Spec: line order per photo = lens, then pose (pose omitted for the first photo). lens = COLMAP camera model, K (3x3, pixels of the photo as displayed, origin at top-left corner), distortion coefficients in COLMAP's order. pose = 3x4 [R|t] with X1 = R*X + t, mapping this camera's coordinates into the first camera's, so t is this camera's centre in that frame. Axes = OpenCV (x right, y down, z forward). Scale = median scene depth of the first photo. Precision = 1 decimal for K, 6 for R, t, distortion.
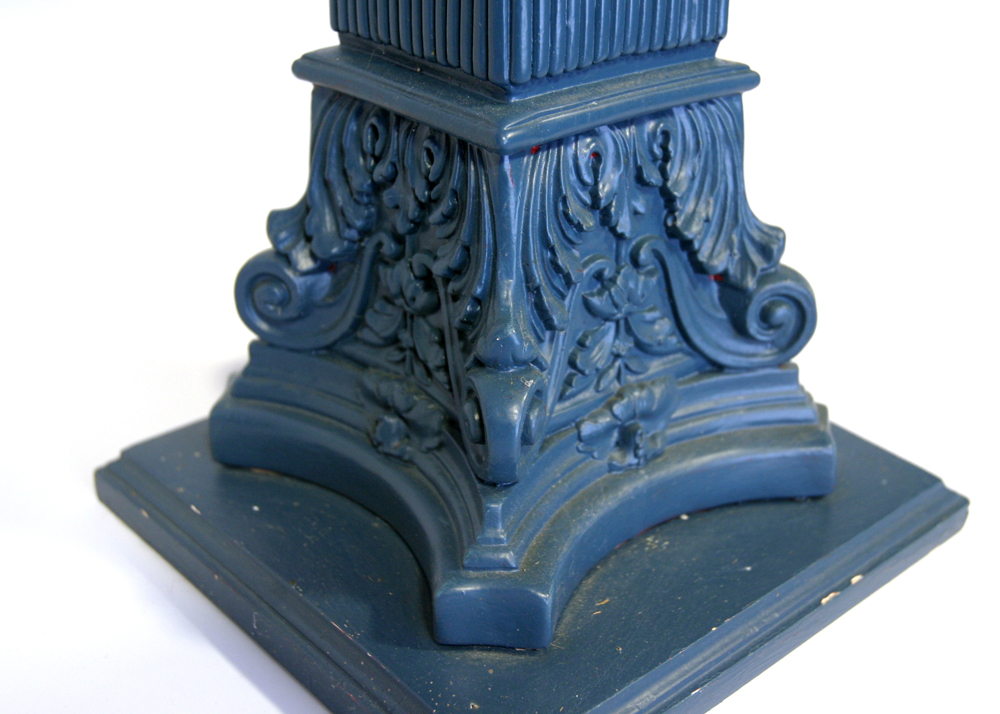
lens RADIAL K [[1261.2, 0, 497.4], [0, 1261.2, 349.7], [0, 0, 1]] dist [-0.028416, 0.000000]
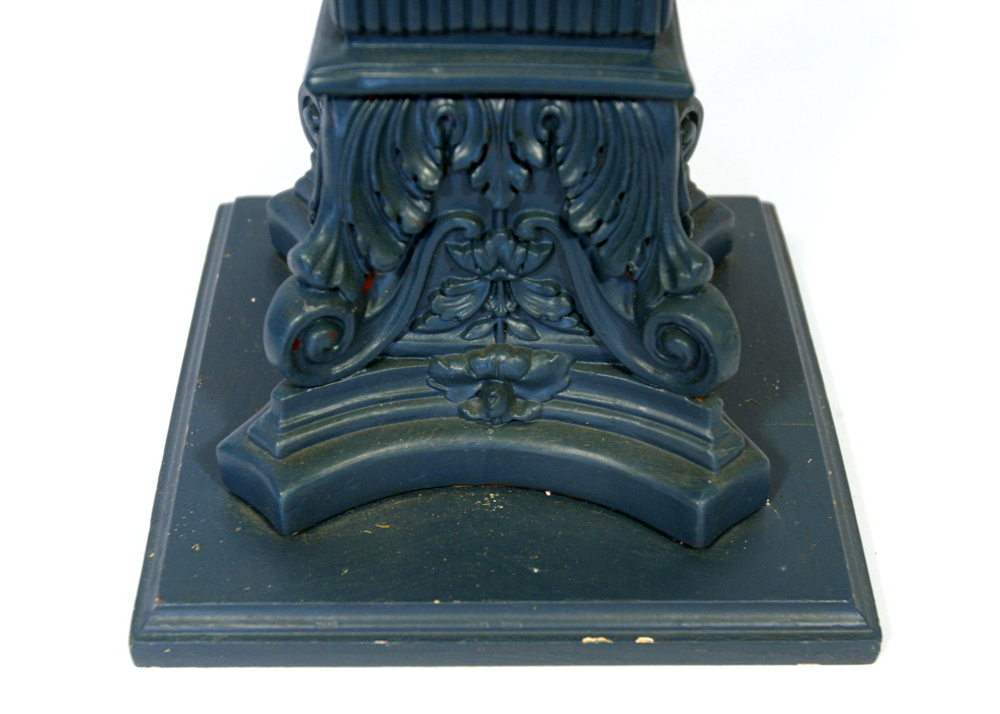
lens RADIAL K [[1519.7, 0, 505.1], [0, 1519.7, 355.4], [0, 0, 1]] dist [-0.009573, 0.000000]
pose [[0.760419, 0.427961, -0.488479, 0.694278], [-0.300388, 0.898645, 0.319695, -0.345654], [0.575786, -0.096369, 0.811901, 0.061622]]
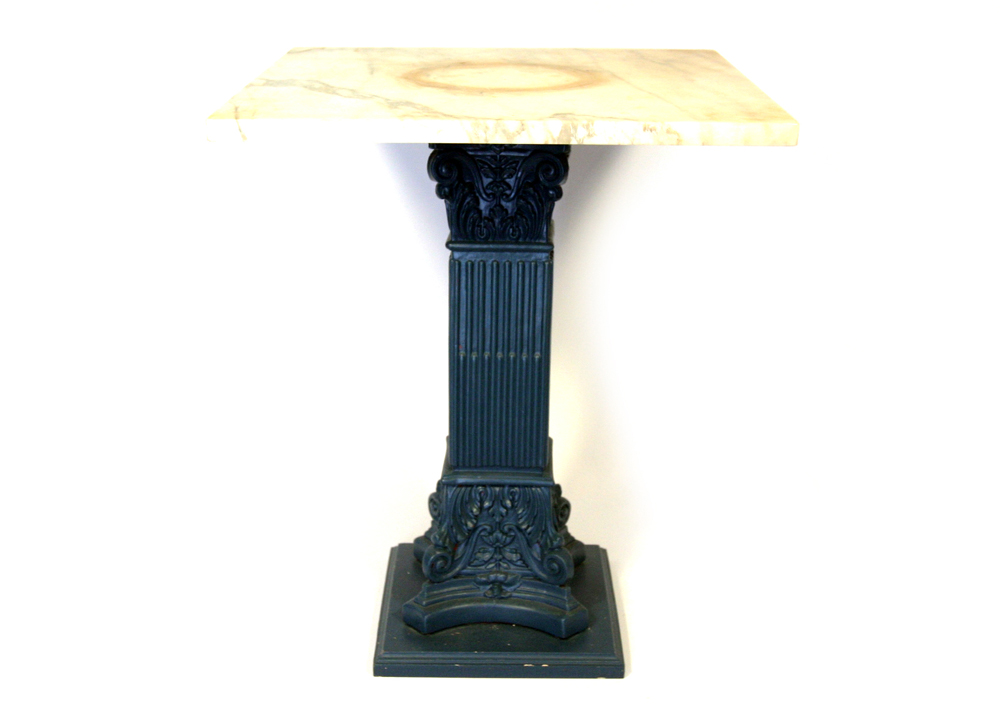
lens RADIAL K [[1261.2, 0, 501.0], [0, 1261.2, 358.9], [0, 0, 1]] dist [-0.028416, 0.000000]
pose [[0.752456, 0.219124, -0.621124, 1.870302], [-0.303541, 0.952289, -0.031768, -0.359822], [0.584528, 0.212441, 0.783068, -1.432539]]
